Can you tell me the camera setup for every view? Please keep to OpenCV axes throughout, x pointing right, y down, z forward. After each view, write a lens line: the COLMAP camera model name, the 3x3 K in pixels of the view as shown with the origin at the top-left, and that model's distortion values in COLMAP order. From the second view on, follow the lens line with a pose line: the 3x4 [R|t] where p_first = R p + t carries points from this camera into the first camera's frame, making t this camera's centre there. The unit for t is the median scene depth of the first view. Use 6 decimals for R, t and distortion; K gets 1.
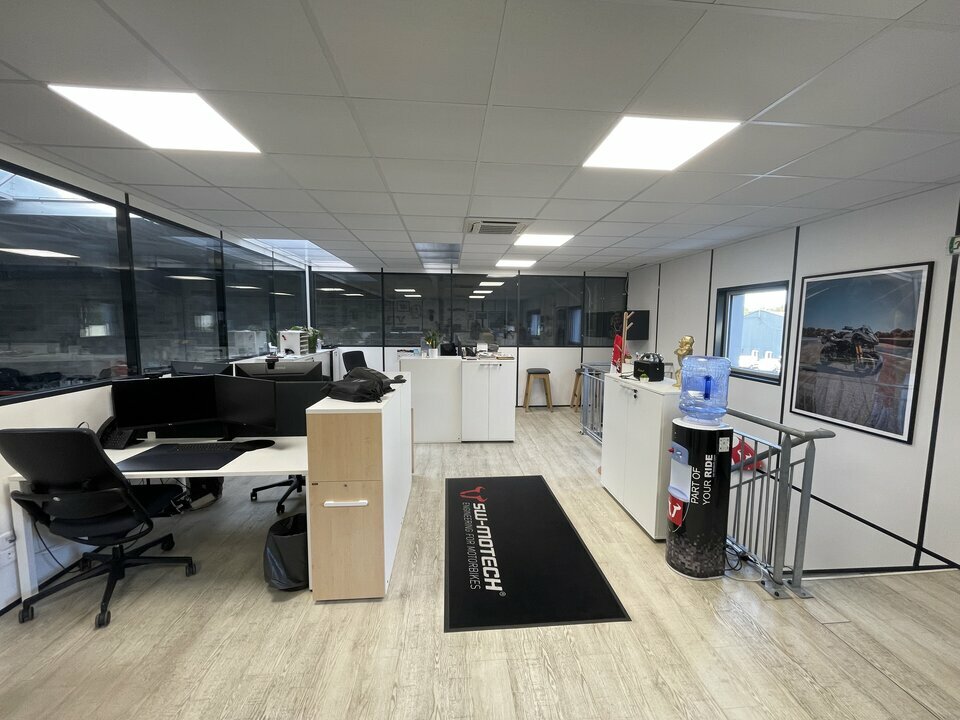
lens RADIAL K [[386.7, 0, 479.2], [0, 386.7, 358.9], [0, 0, 1]] dist [-0.008197, 0.000151]
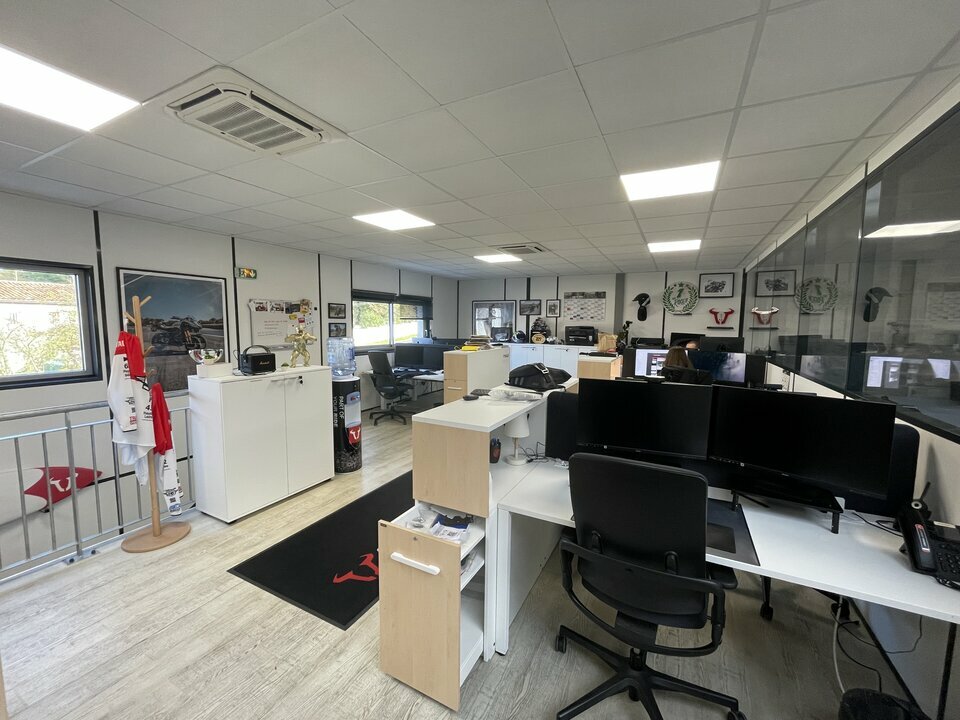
lens RADIAL K [[386.7, 0, 480.7], [0, 386.7, 358.8], [0, 0, 1]] dist [-0.008197, 0.000151]
pose [[-0.848439, -0.068683, 0.524817, -0.557402], [0.031502, 0.983235, 0.179604, -0.138598], [-0.528354, 0.168916, -0.832051, 1.497903]]
